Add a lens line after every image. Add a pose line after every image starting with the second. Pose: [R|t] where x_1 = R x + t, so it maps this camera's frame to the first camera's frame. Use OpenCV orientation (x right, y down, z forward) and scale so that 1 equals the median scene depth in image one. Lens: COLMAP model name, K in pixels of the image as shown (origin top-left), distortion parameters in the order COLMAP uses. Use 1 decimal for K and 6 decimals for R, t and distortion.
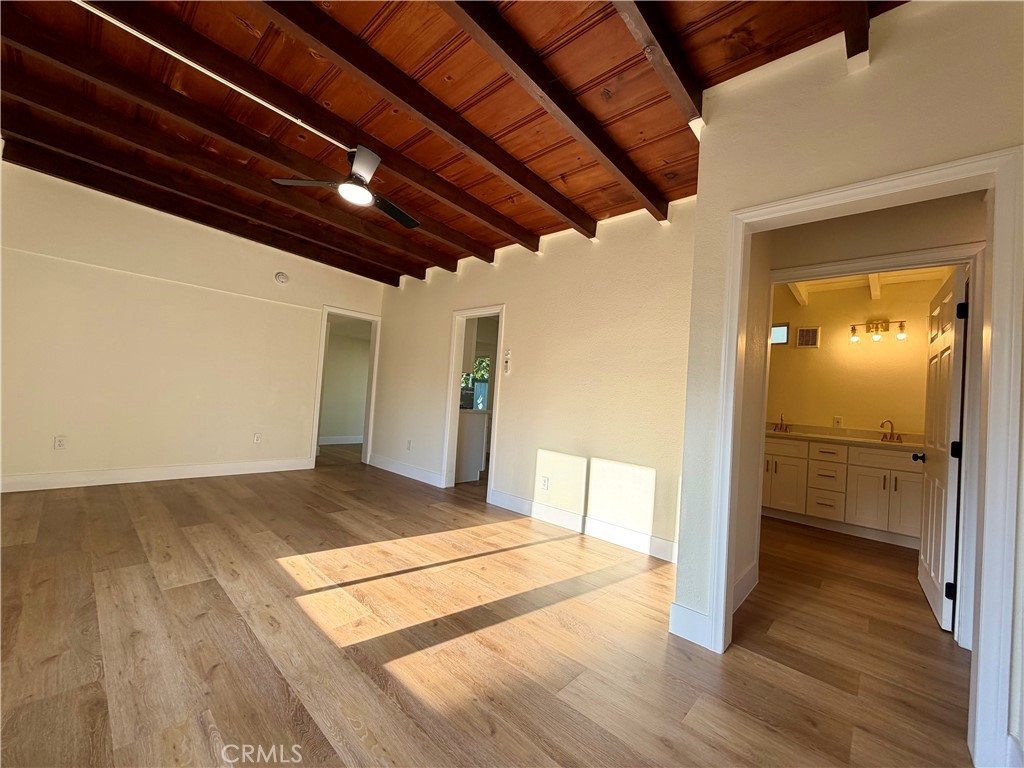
lens RADIAL K [[408.2, 0, 511.1], [0, 408.2, 383.5], [0, 0, 1]] dist [-0.006678, 0.001909]
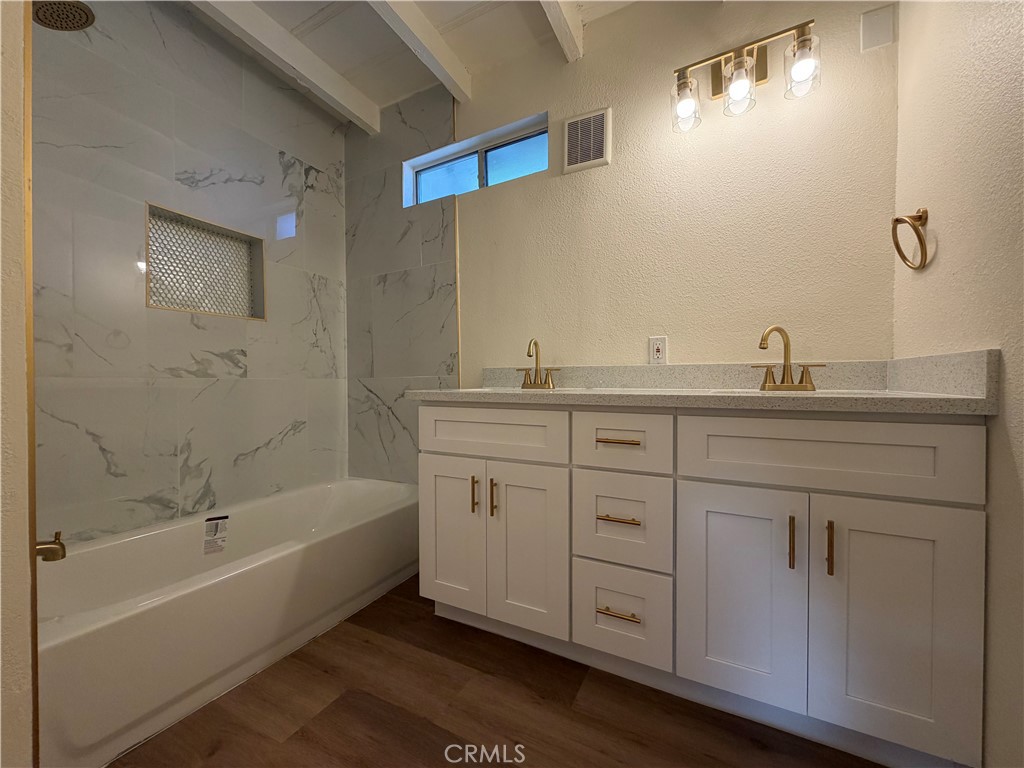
lens RADIAL K [[408.2, 0, 516.1], [0, 408.2, 384.1], [0, 0, 1]] dist [-0.006678, 0.001909]
pose [[0.961635, -0.074584, 0.263999, 0.626169], [0.061632, 0.996469, 0.057021, 0.104689], [-0.267320, -0.038562, 0.962836, 0.729492]]
